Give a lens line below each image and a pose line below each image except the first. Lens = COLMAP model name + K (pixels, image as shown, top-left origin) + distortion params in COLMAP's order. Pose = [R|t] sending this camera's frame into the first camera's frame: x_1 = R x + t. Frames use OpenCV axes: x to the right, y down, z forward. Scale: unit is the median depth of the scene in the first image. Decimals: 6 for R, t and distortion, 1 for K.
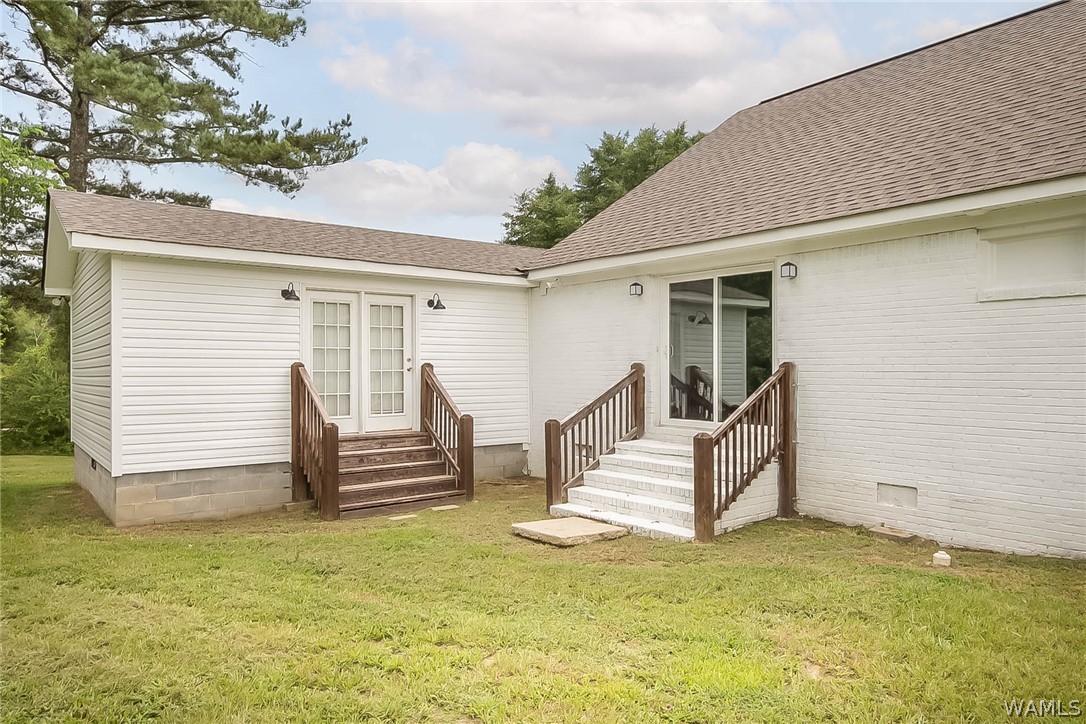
lens RADIAL K [[731.4, 0, 545.2], [0, 731.4, 376.7], [0, 0, 1]] dist [-0.002411, 0.000626]
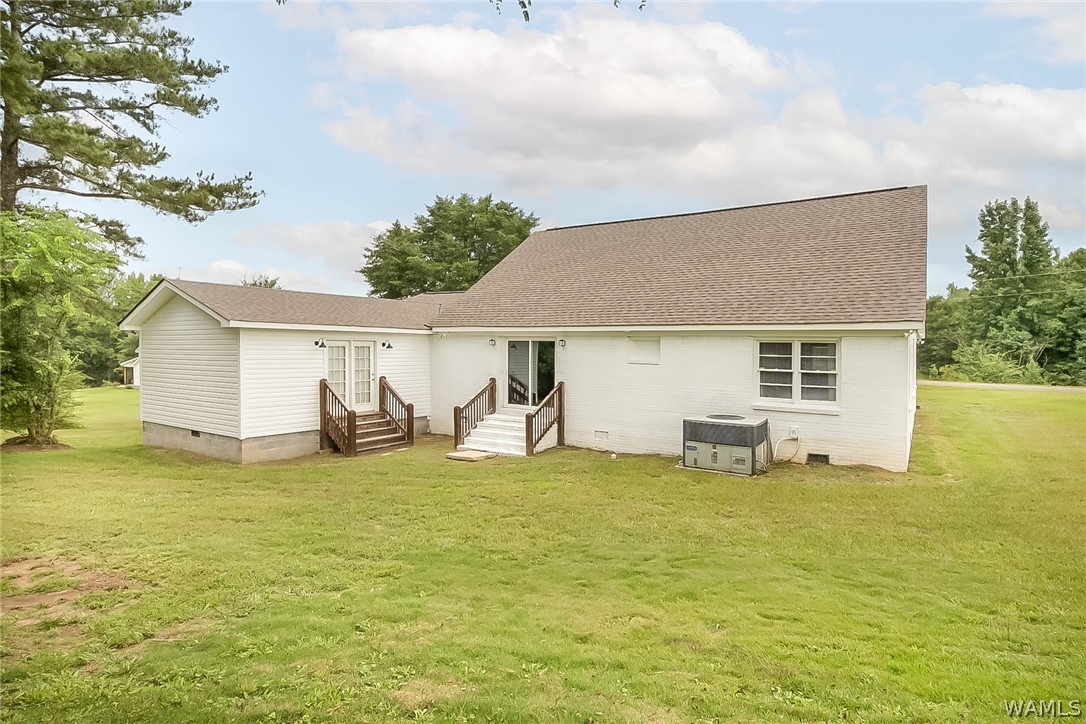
lens RADIAL K [[587.6, 0, 543.0], [0, 587.6, 362.0], [0, 0, 1]] dist [-0.036968, 0.000047]
pose [[0.954485, 0.002435, 0.298248, -0.242793], [-0.007341, 0.999856, 0.015332, -0.091631], [-0.298167, -0.016824, 0.954365, -0.662409]]
